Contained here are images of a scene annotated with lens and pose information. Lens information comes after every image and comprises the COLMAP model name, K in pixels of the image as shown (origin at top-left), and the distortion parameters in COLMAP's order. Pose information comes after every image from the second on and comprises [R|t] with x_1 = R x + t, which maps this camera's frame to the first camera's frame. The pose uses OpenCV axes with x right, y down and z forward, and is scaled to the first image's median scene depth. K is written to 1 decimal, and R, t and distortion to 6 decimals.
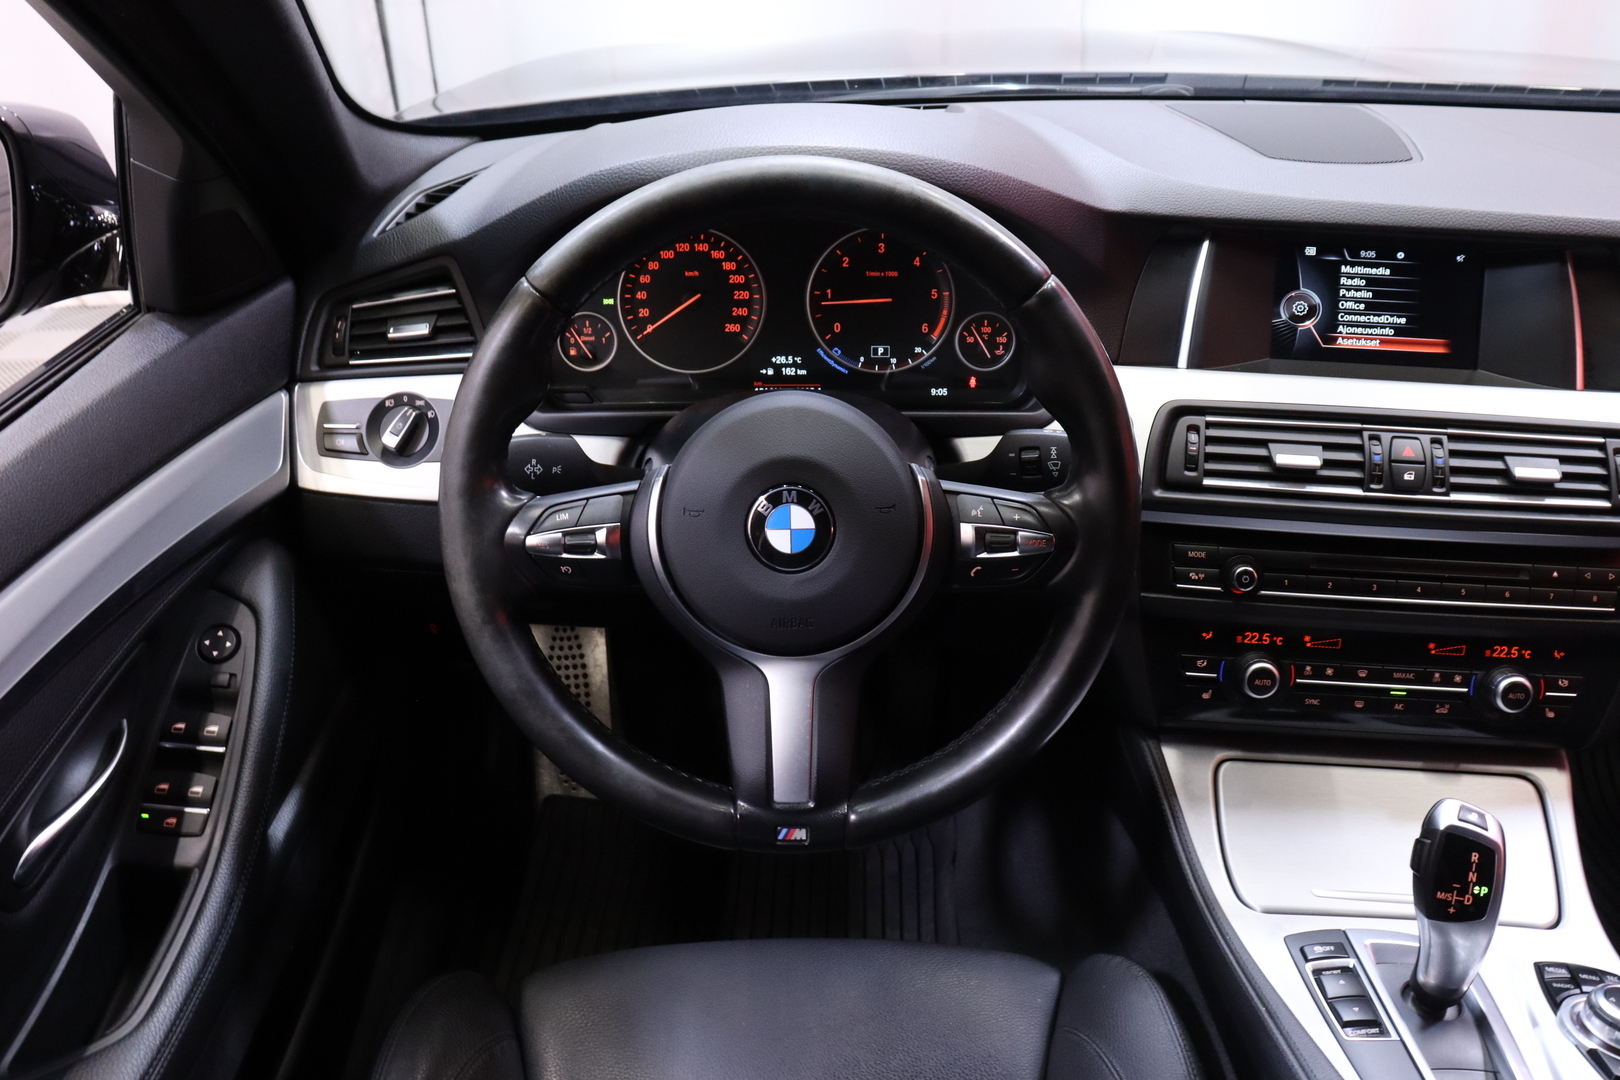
lens RADIAL K [[1315.2, 0, 806.0], [0, 1315.2, 531.6], [0, 0, 1]] dist [-0.178509, 0.142622]
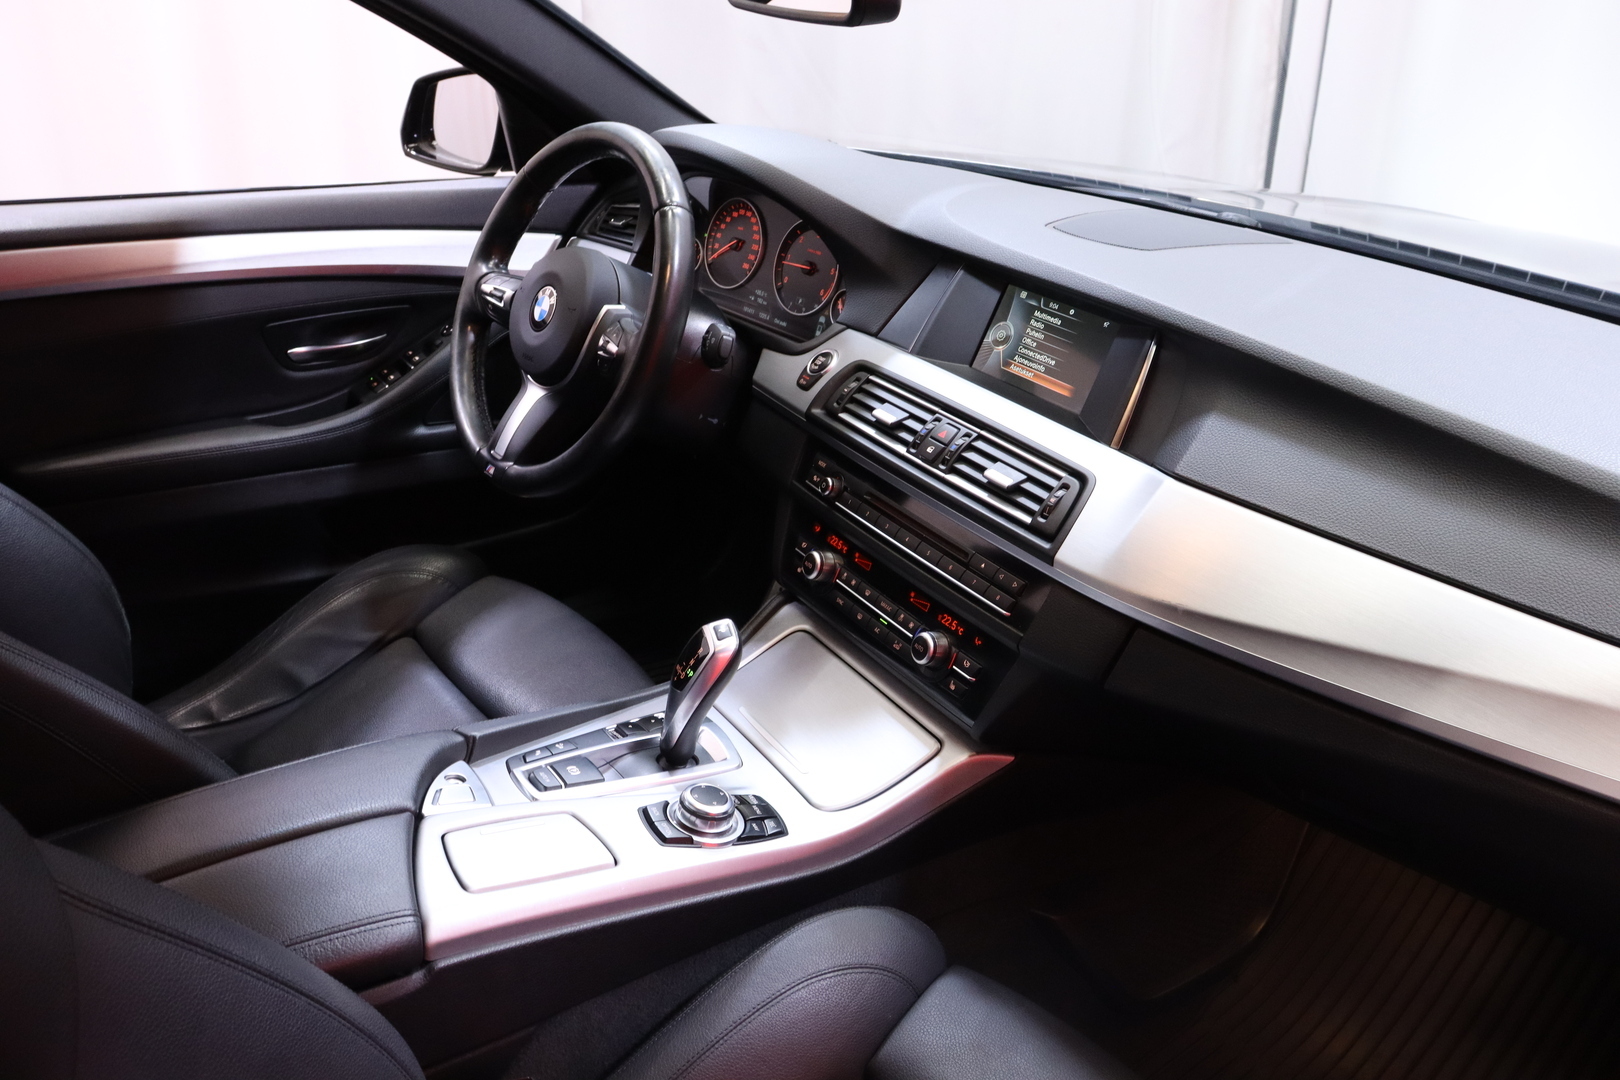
lens RADIAL K [[1315.2, 0, 807.5], [0, 1315.2, 536.3], [0, 0, 1]] dist [-0.178509, 0.142622]
pose [[0.610082, 0.351151, -0.710277, 1.258198], [-0.438865, 0.896120, 0.066072, 0.000732], [0.659695, 0.271406, 0.700815, 0.029975]]
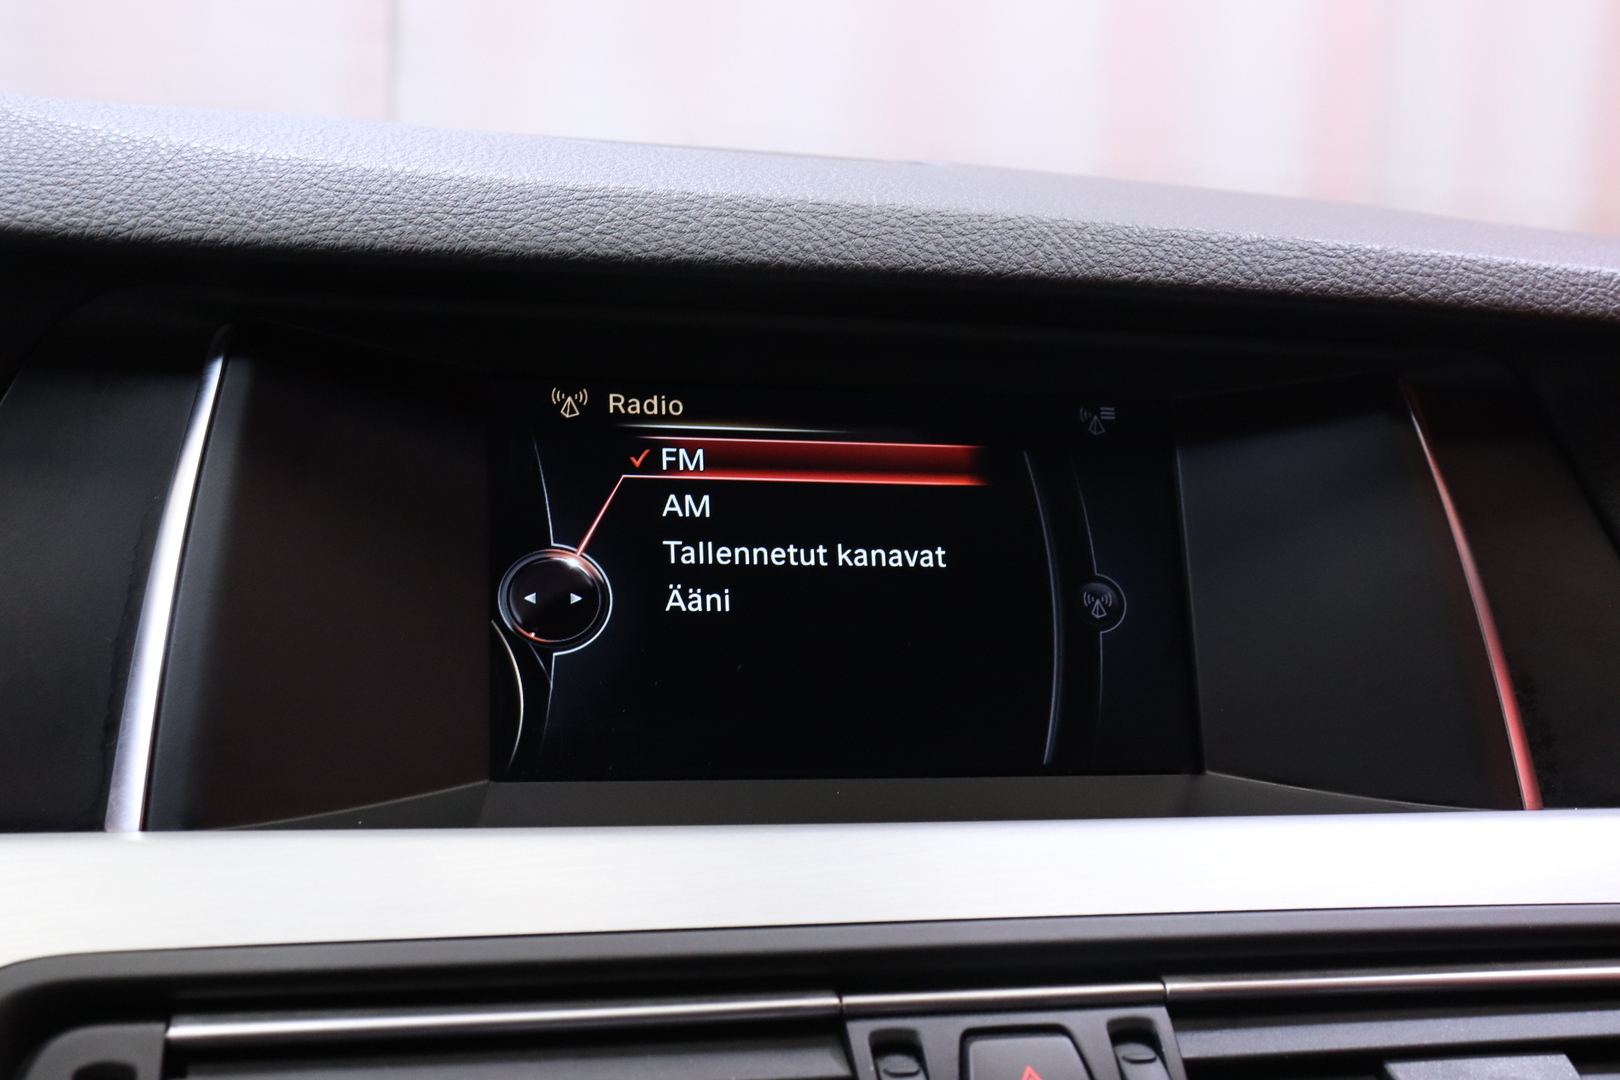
lens RADIAL K [[1928.6, 0, 819.0], [0, 1928.6, 556.6], [0, 0, 1]] dist [-0.026521, 0.000000]
pose [[0.932266, 0.001133, 0.361772, 0.281698], [0.119311, 0.943085, -0.310412, -0.046138], [-0.341534, 0.332550, 0.879071, 0.612728]]
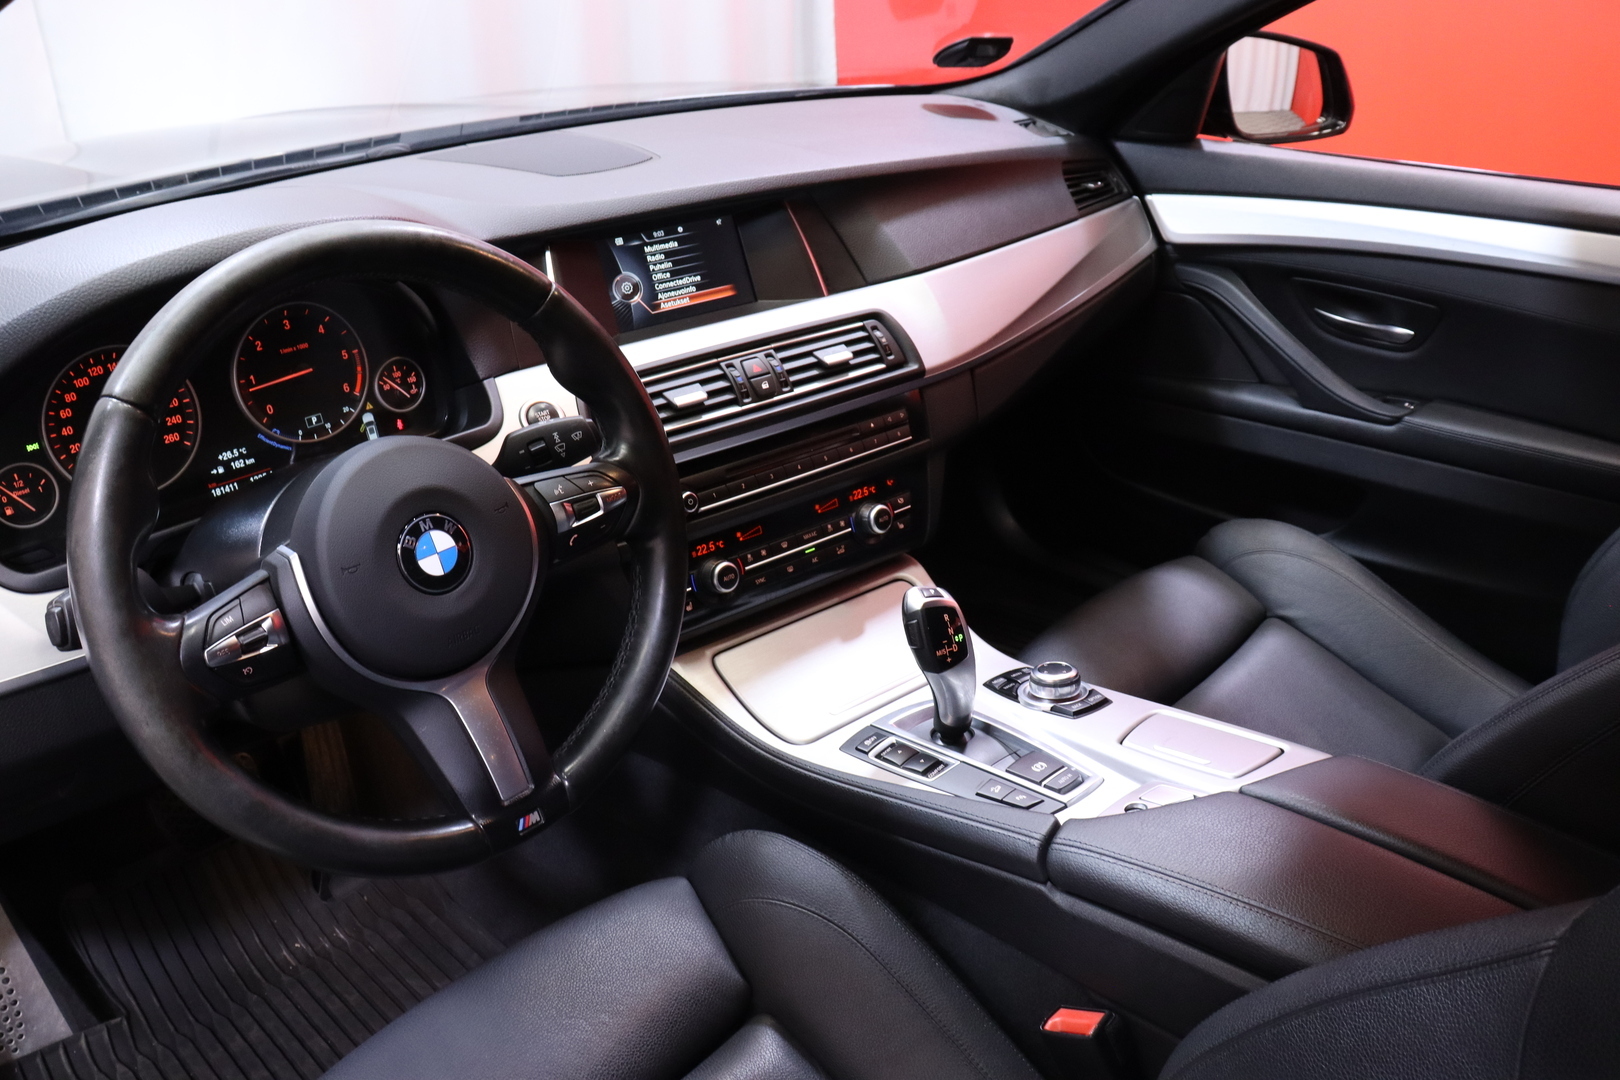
lens RADIAL K [[1315.2, 0, 811.8], [0, 1315.2, 518.7], [0, 0, 1]] dist [-0.178509, 0.142622]
pose [[0.690864, -0.314051, 0.651214, -0.370045], [0.357810, 0.931206, 0.069483, 0.006142], [-0.628235, 0.185007, 0.755707, -0.005701]]
